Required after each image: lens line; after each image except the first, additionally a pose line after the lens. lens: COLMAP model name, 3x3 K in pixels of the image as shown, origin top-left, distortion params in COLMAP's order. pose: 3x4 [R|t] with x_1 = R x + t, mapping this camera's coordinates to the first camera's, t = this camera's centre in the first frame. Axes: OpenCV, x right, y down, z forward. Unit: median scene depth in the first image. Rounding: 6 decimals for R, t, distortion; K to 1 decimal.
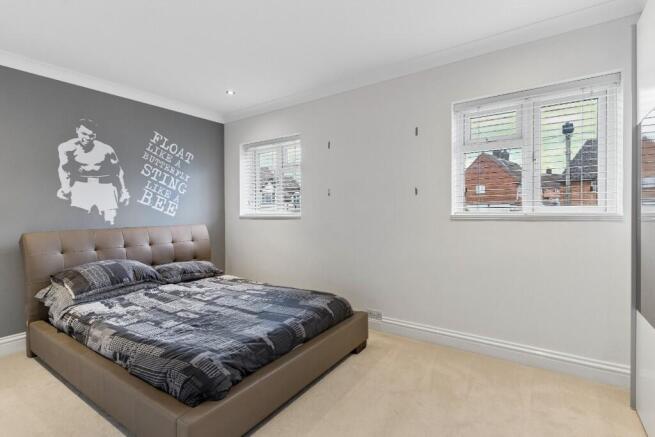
lens RADIAL K [[314.0, 0, 329.3], [0, 314.0, 216.9], [0, 0, 1]] dist [0.004093, 0.000185]
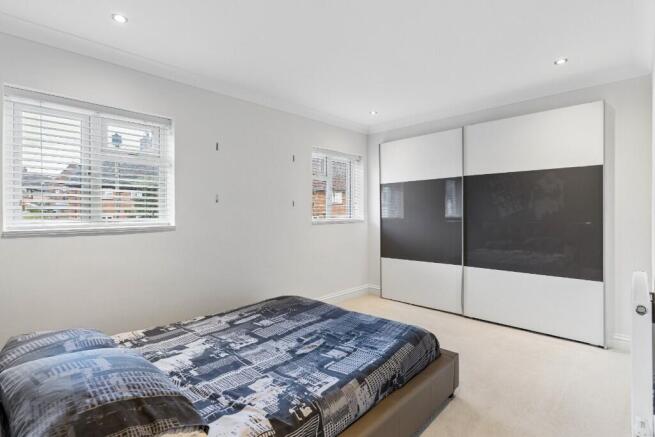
lens RADIAL K [[314.0, 0, 328.8], [0, 314.0, 215.1], [0, 0, 1]] dist [0.004093, 0.000185]
pose [[0.166136, -0.001854, 0.986101, -1.245178], [0.018313, 0.999832, -0.001205, -0.035615], [-0.985933, 0.018259, 0.166142, 0.795014]]
